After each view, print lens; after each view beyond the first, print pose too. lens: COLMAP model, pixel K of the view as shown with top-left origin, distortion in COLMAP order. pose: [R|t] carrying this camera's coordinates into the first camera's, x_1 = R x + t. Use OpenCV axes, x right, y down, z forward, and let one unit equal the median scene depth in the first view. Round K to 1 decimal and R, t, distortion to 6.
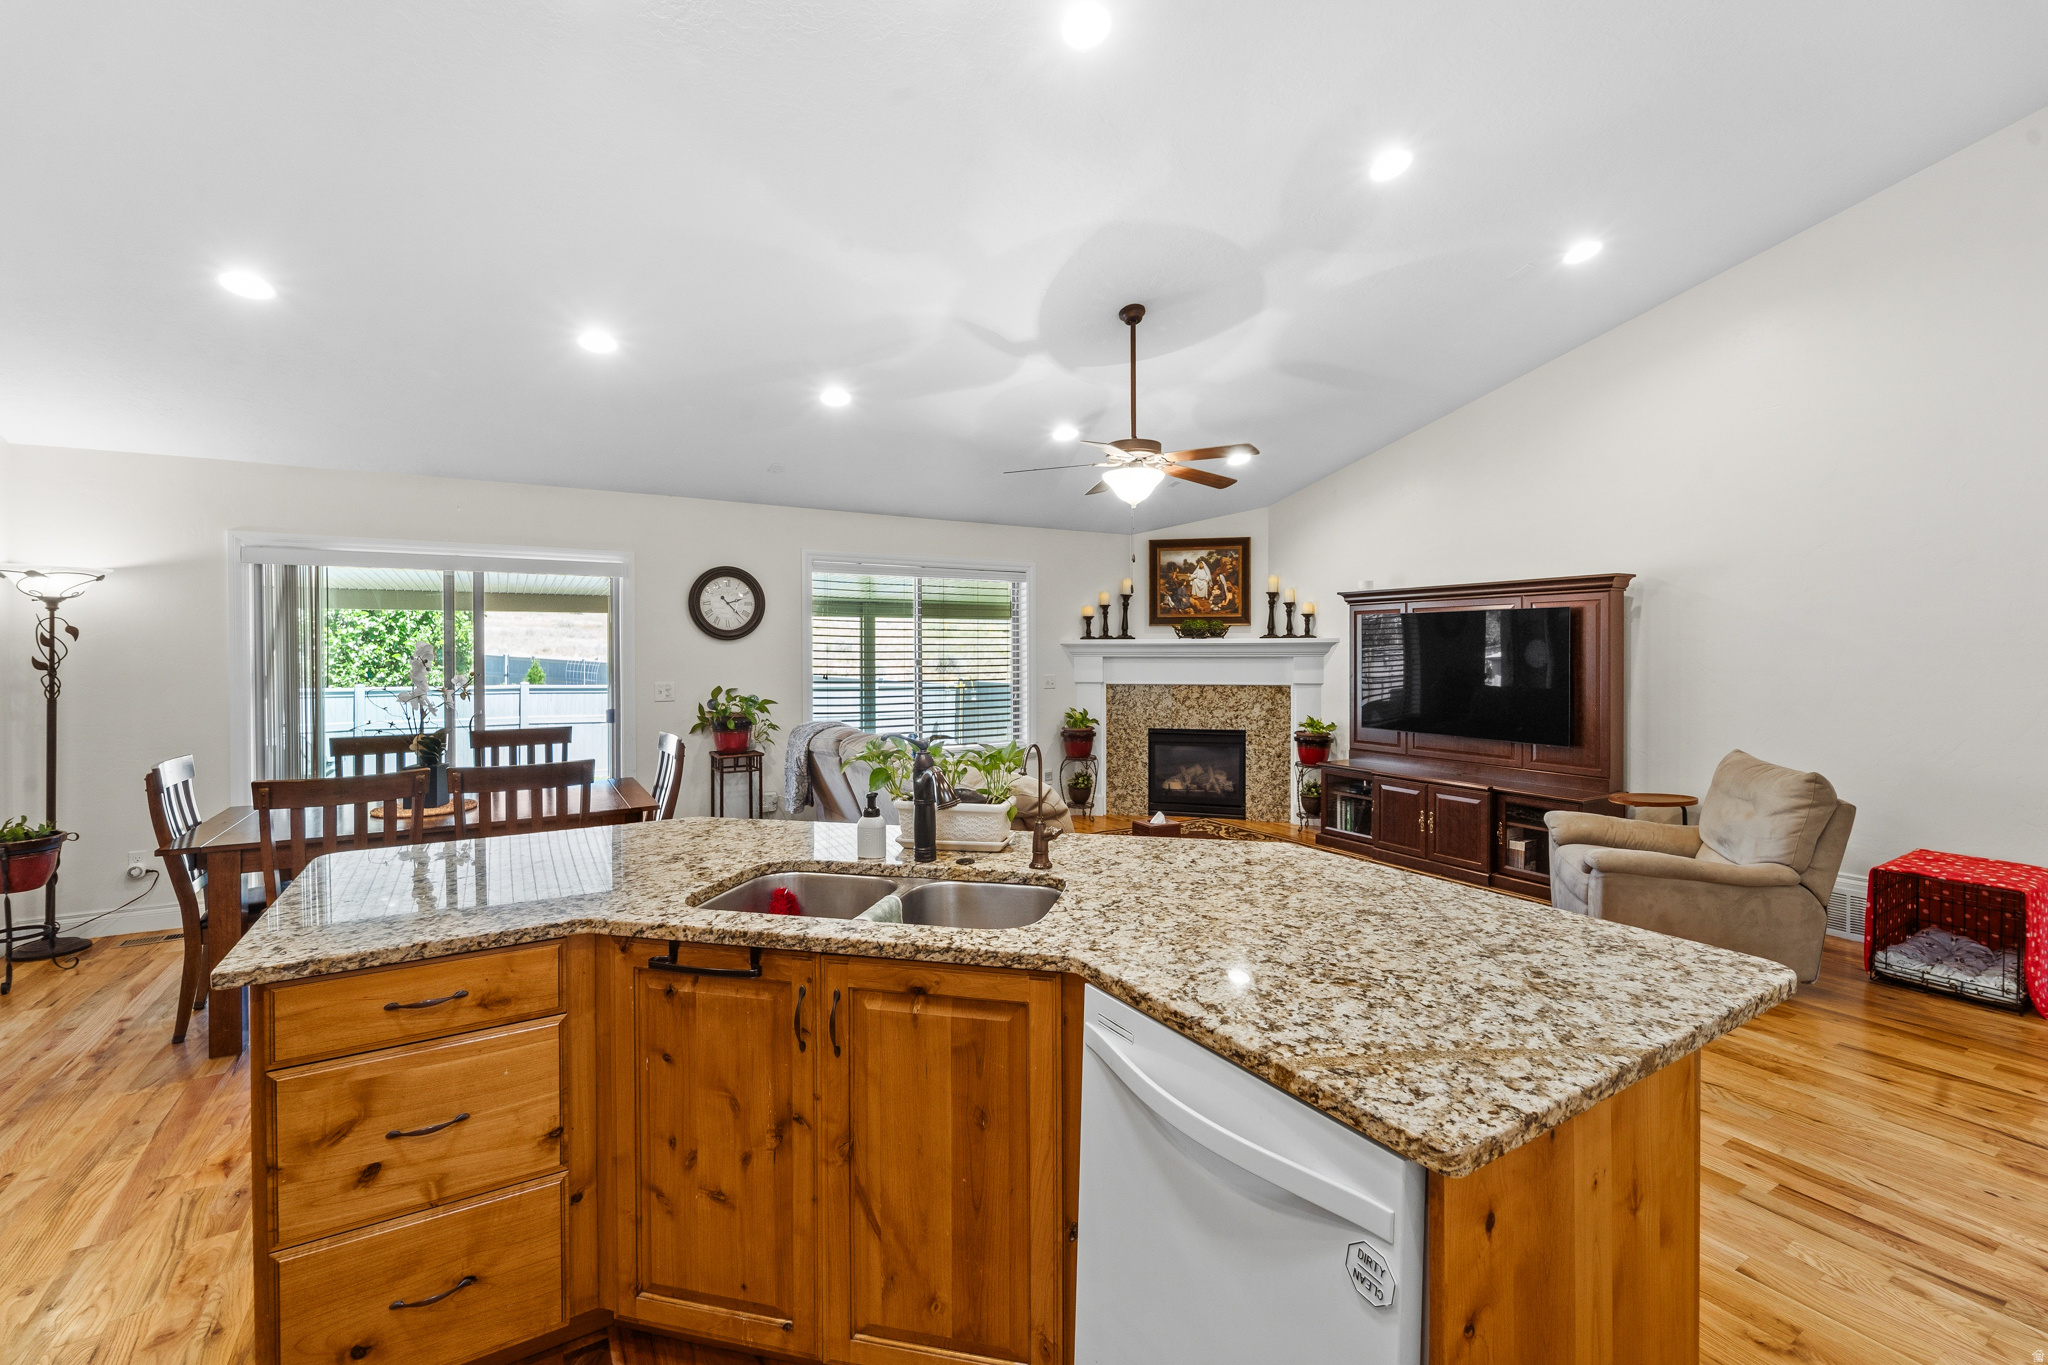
lens RADIAL K [[868.6, 0, 1023.1], [0, 868.6, 655.5], [0, 0, 1]] dist [0.002099, 0.000667]
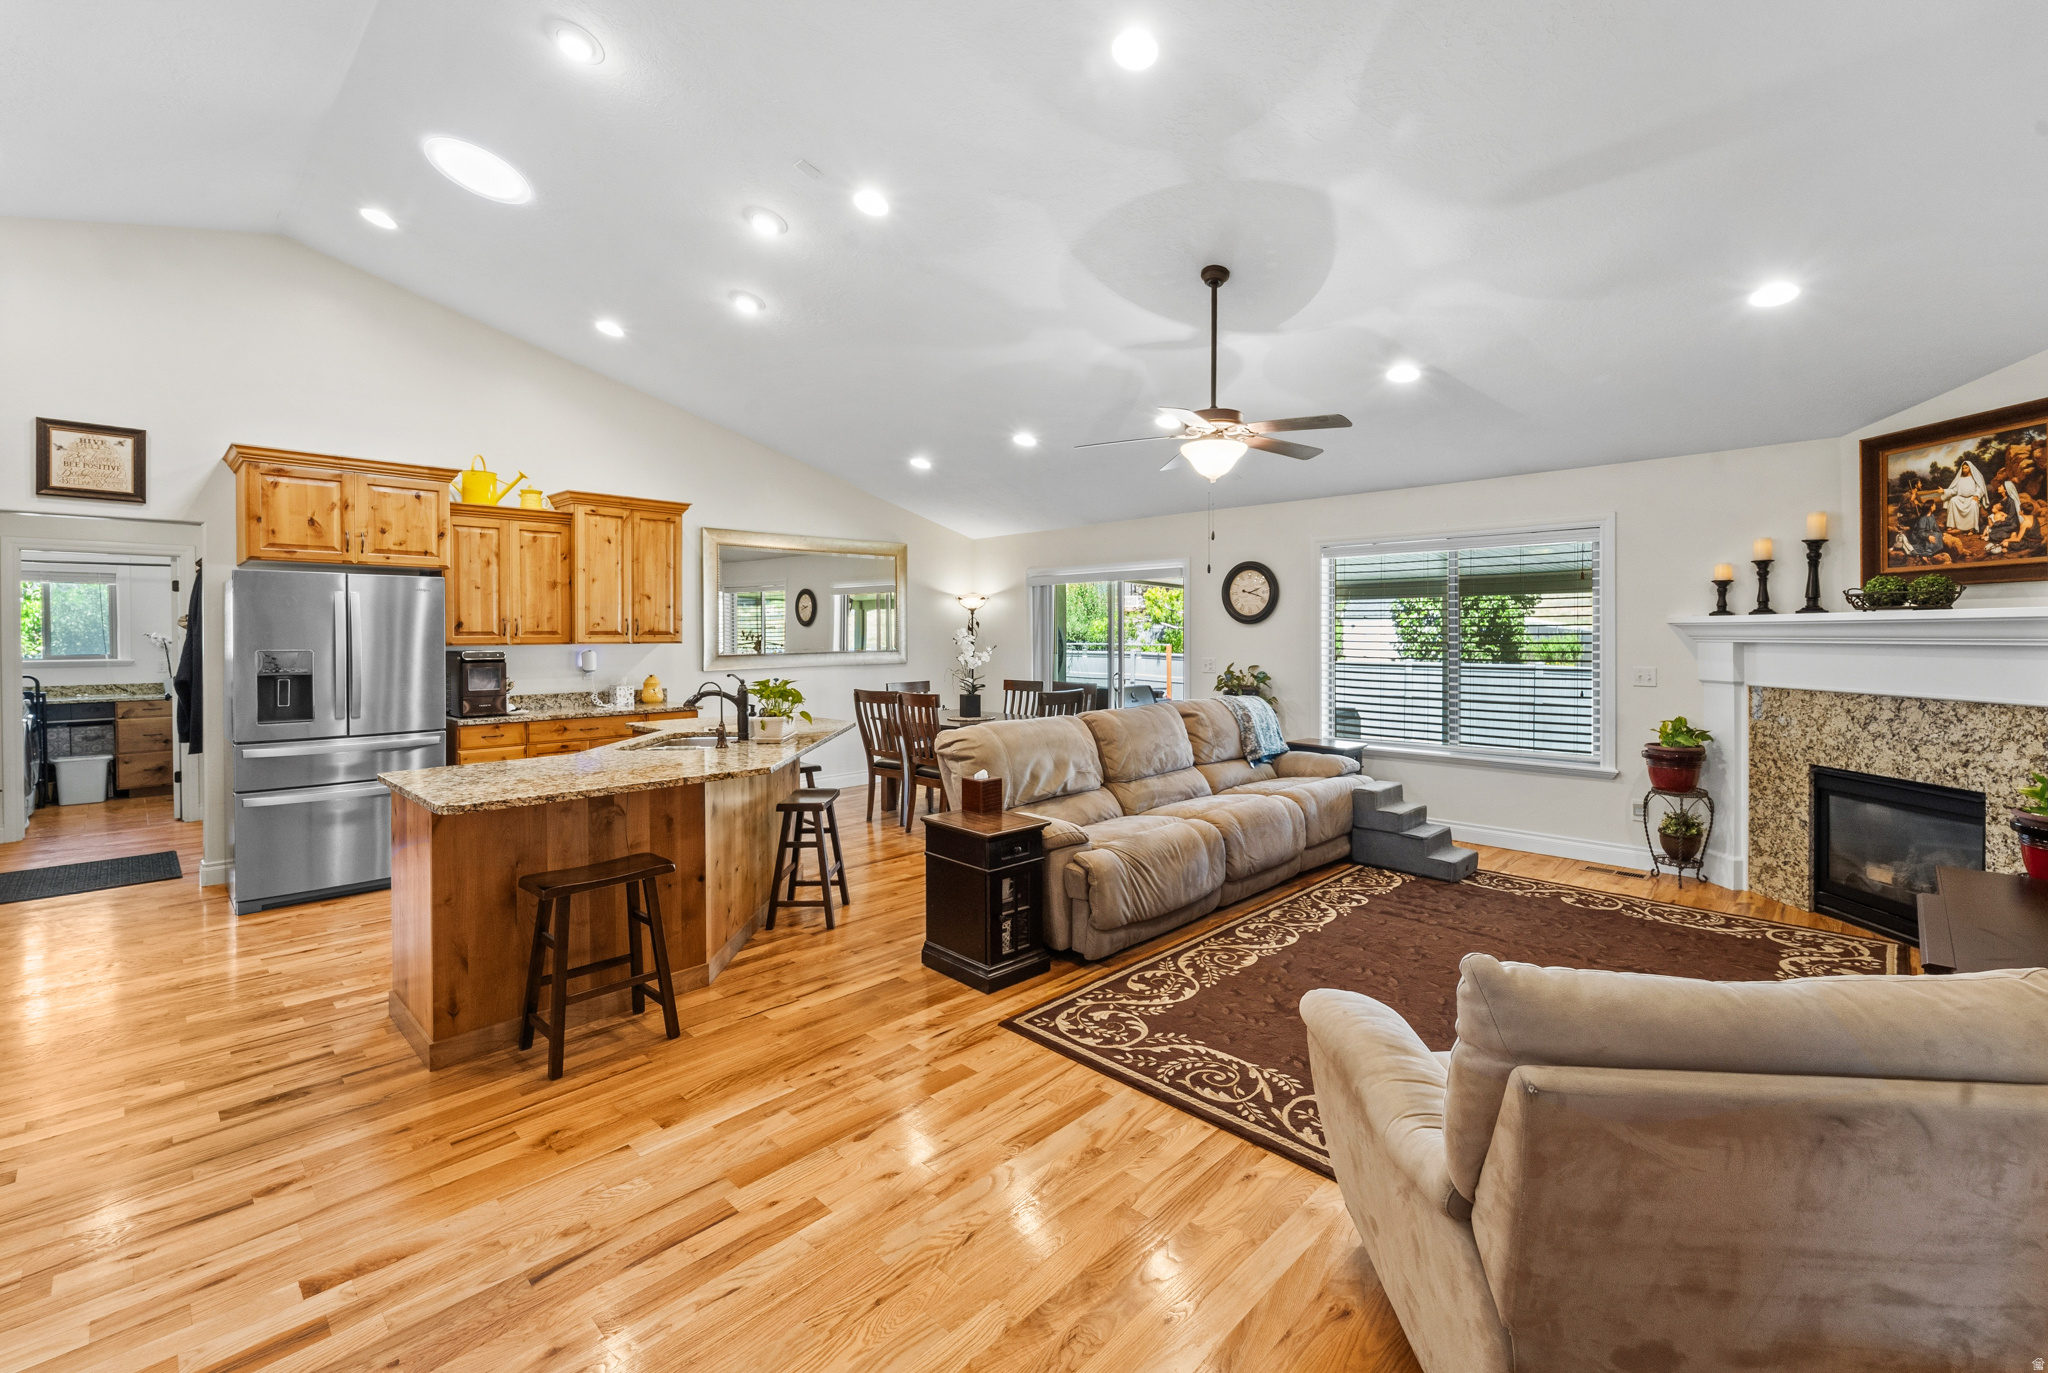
lens RADIAL K [[856.3, 0, 1024.4], [0, 856.3, 637.5], [0, 0, 1]] dist [0.000285, 0.000020]
pose [[0.257419, 0.005889, -0.966282, 0.568915], [-0.003879, 0.999980, 0.005061, -0.003397], [0.966292, 0.002445, 0.257436, 0.330772]]
